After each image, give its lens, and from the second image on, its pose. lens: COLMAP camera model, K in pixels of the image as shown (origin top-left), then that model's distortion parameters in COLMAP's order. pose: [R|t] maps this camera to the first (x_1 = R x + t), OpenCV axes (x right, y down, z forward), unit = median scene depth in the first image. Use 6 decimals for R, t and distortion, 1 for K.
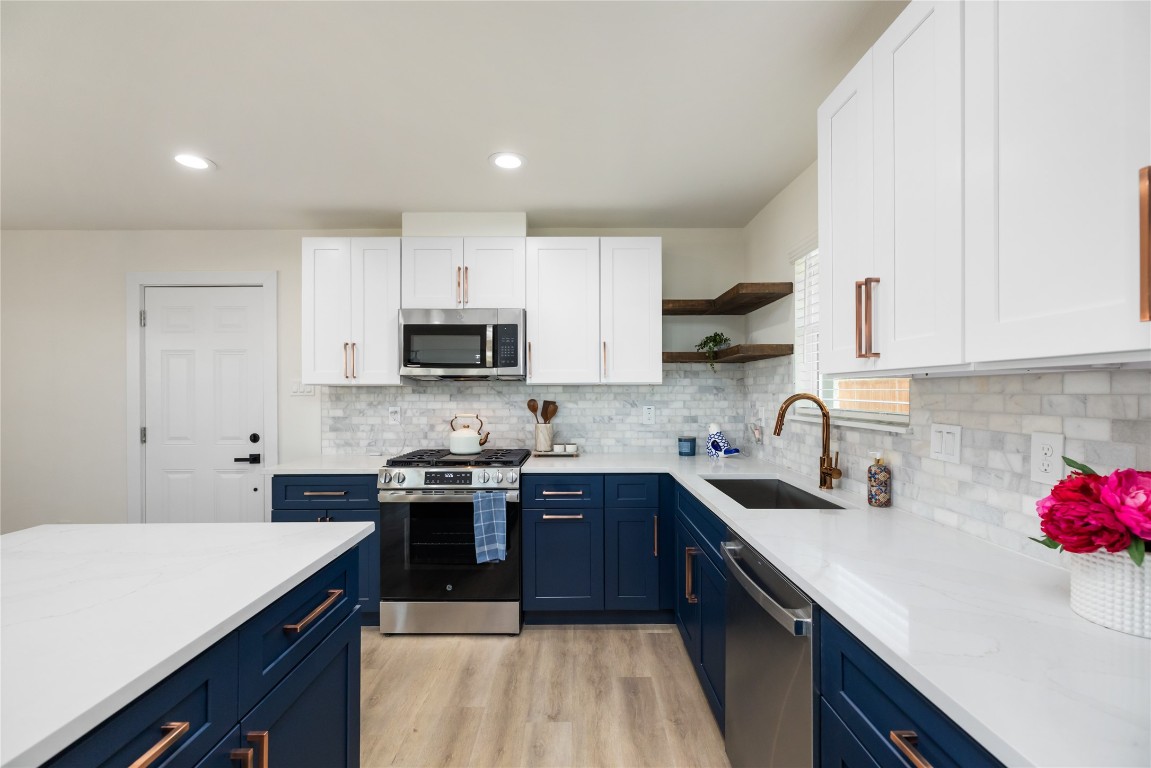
lens RADIAL K [[486.9, 0, 576.5], [0, 486.9, 392.4], [0, 0, 1]] dist [-0.000690, 0.000144]
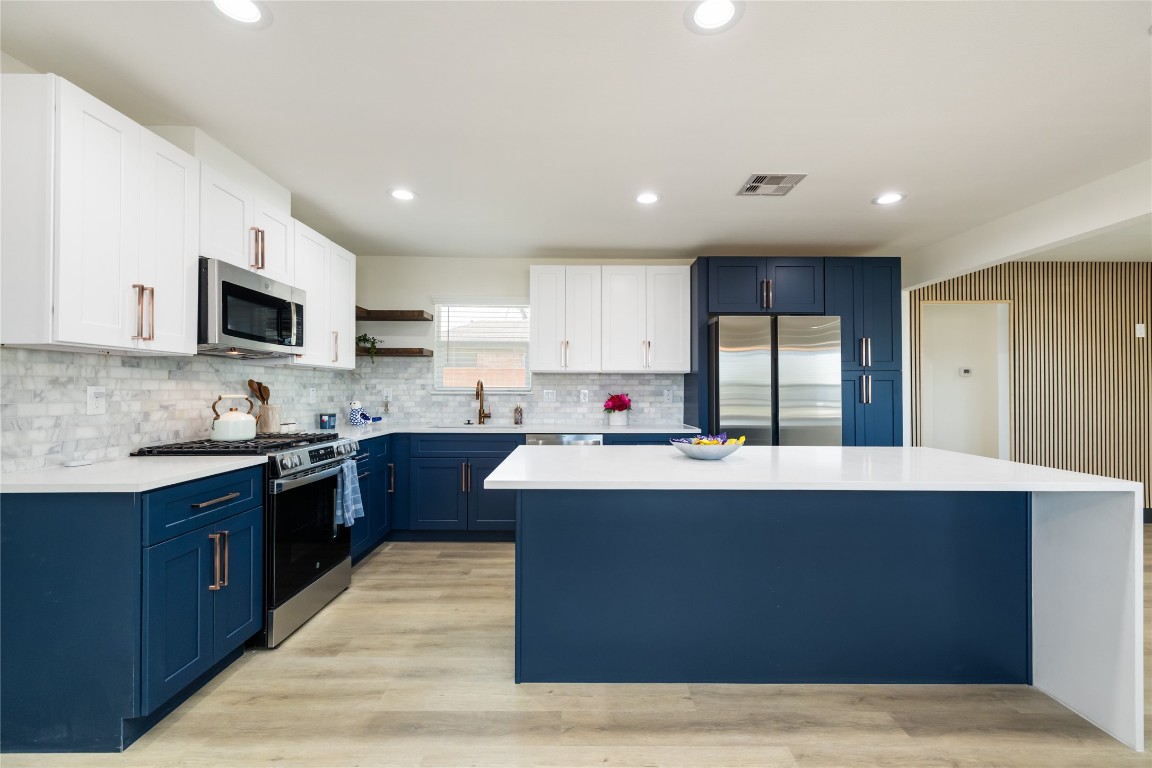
lens RADIAL K [[489.6, 0, 576.0], [0, 489.6, 384.0], [0, 0, 1]] dist [0.000984, 0.000050]
pose [[0.006897, 0.014911, 0.999865, -1.096298], [-0.002516, 0.999886, -0.014894, 0.037447], [-0.999973, -0.002413, 0.006934, 0.401540]]
